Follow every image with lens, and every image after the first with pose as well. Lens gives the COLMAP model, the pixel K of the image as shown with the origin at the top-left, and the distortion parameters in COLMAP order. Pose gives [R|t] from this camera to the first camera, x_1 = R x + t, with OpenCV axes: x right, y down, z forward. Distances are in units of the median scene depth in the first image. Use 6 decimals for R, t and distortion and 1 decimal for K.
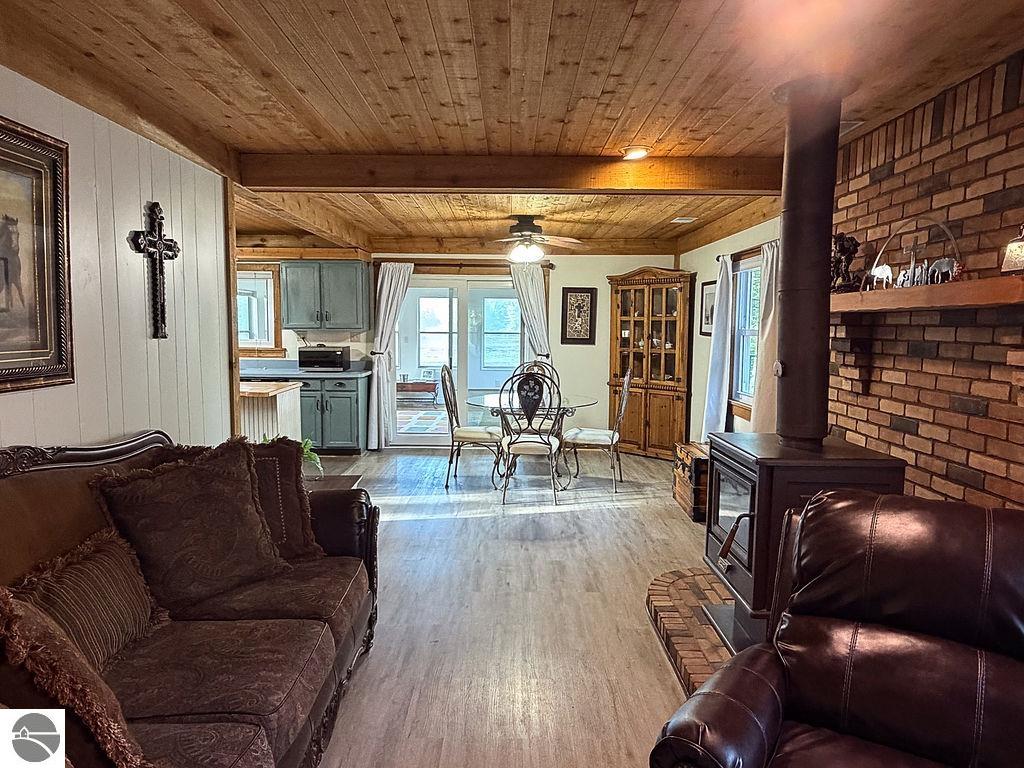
lens RADIAL K [[672.7, 0, 512.0], [0, 672.7, 384.0], [0, 0, 1]] dist [-0.000358, -0.001493]
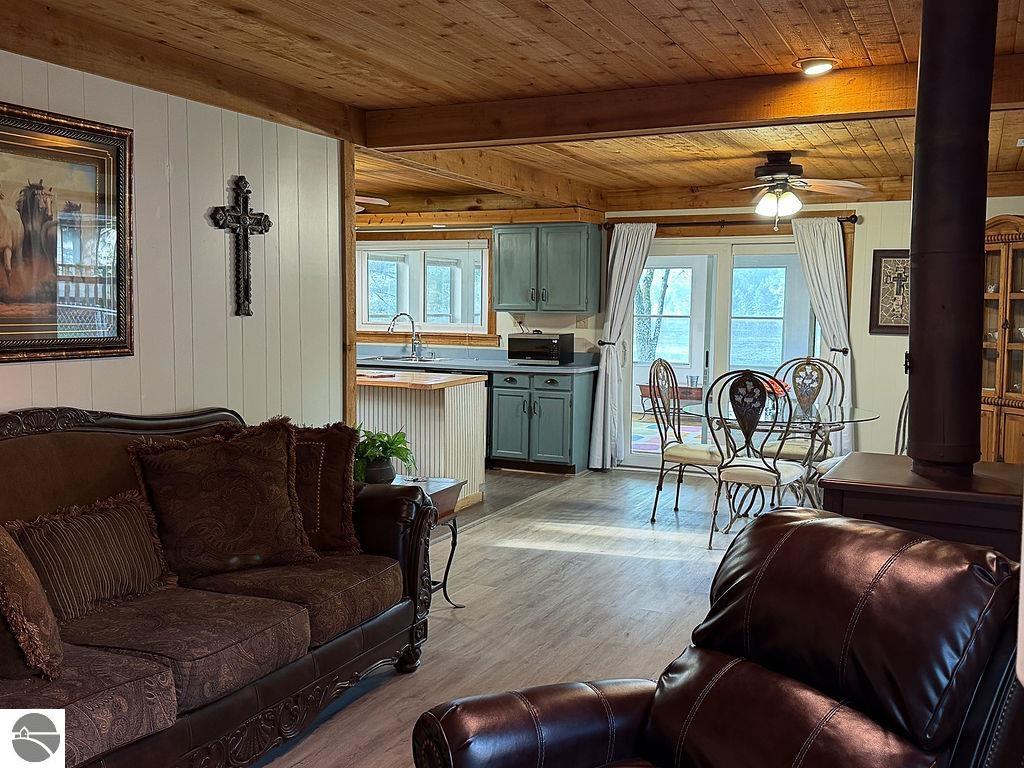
lens RADIAL K [[977.6, 0, 512.0], [0, 977.6, 384.0], [0, 0, 1]] dist [0.159383, -0.324401]
pose [[0.905761, 0.036617, -0.422203, 0.198651], [-0.041082, 0.999155, -0.001479, 0.007608], [0.421792, 0.018684, 0.906500, -0.059233]]
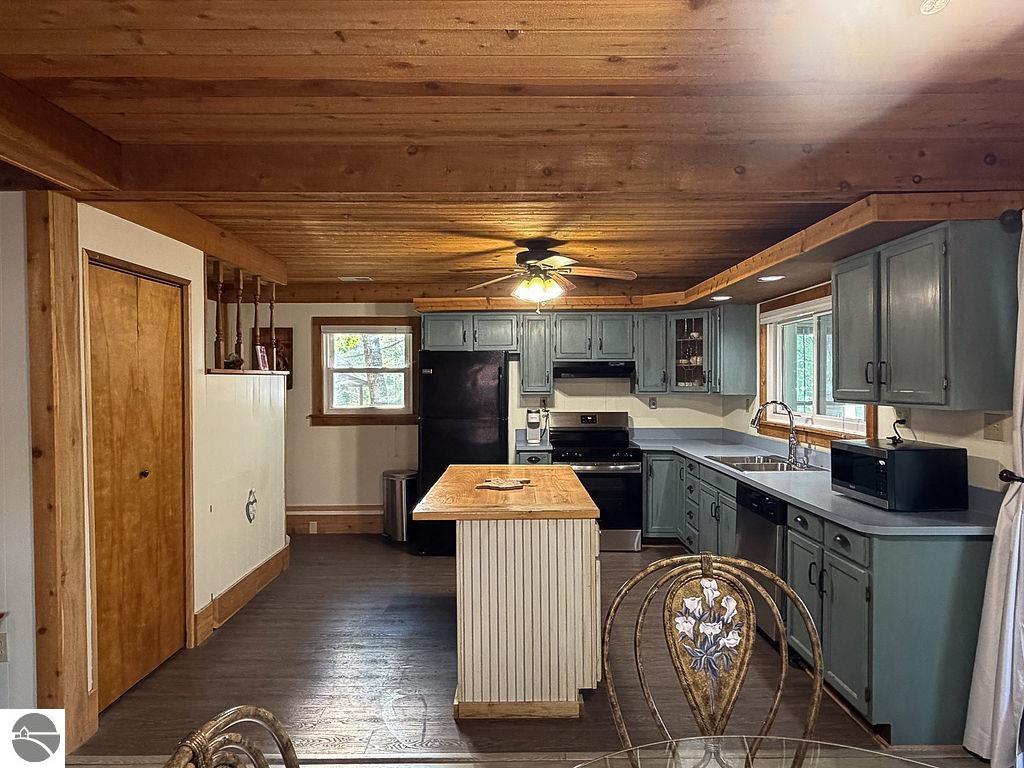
lens RADIAL K [[622.5, 0, 512.0], [0, 622.5, 384.0], [0, 0, 1]] dist [0.000144, 0.000663]
pose [[-0.003464, -0.003273, -0.999989, 0.130950], [-0.085972, 0.996293, -0.002964, -0.080683], [0.996292, 0.085961, -0.003733, 0.853718]]
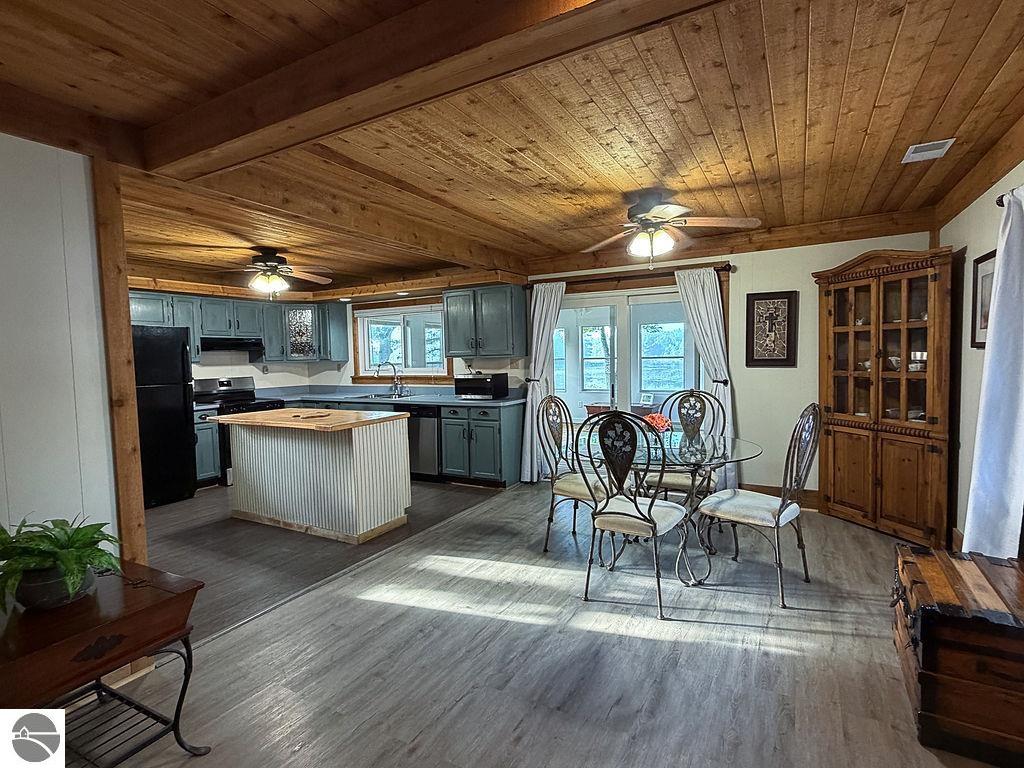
lens RADIAL K [[511.0, 0, 510.2], [0, 511.0, 382.6], [0, 0, 1]] dist [-0.000863, -0.001603]
pose [[0.868503, -0.002814, -0.495676, 0.149769], [-0.013639, 0.999470, -0.029572, -0.023562], [0.495497, 0.032444, 0.868004, 0.411347]]
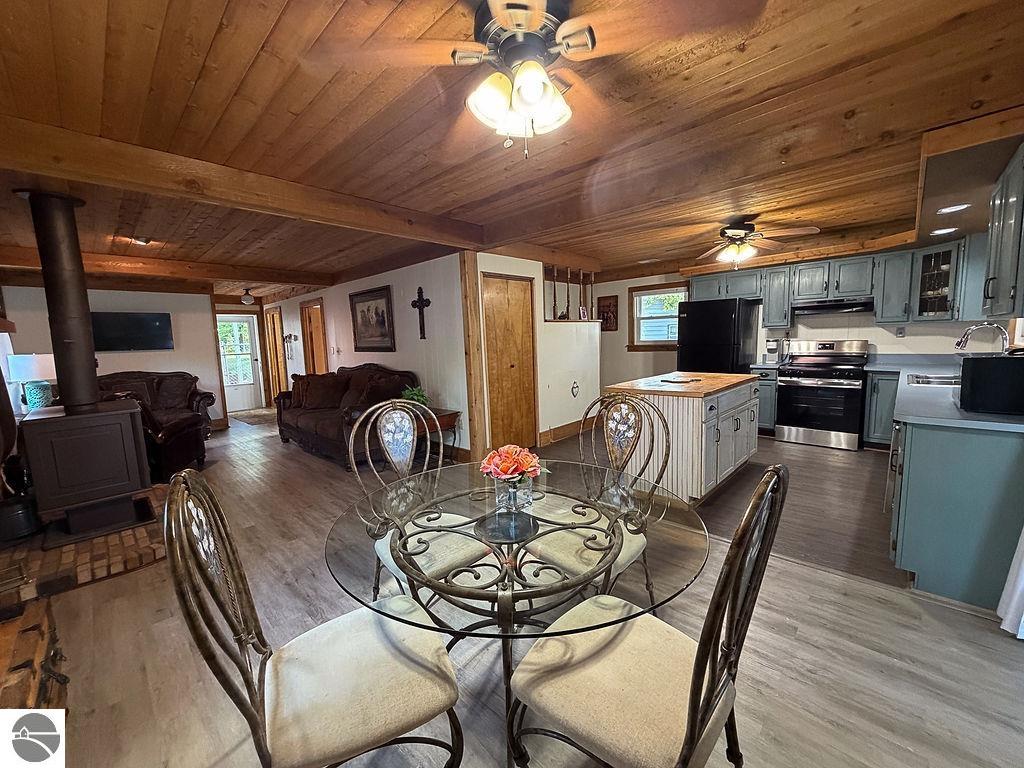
lens RADIAL K [[407.8, 0, 509.8], [0, 407.8, 383.6], [0, 0, 1]] dist [-0.001093, 0.000355]
pose [[-0.694622, 0.095782, -0.712970, 0.175403], [-0.035526, 0.985320, 0.166983, -0.079223], [0.718497, 0.141319, -0.681022, 1.067286]]
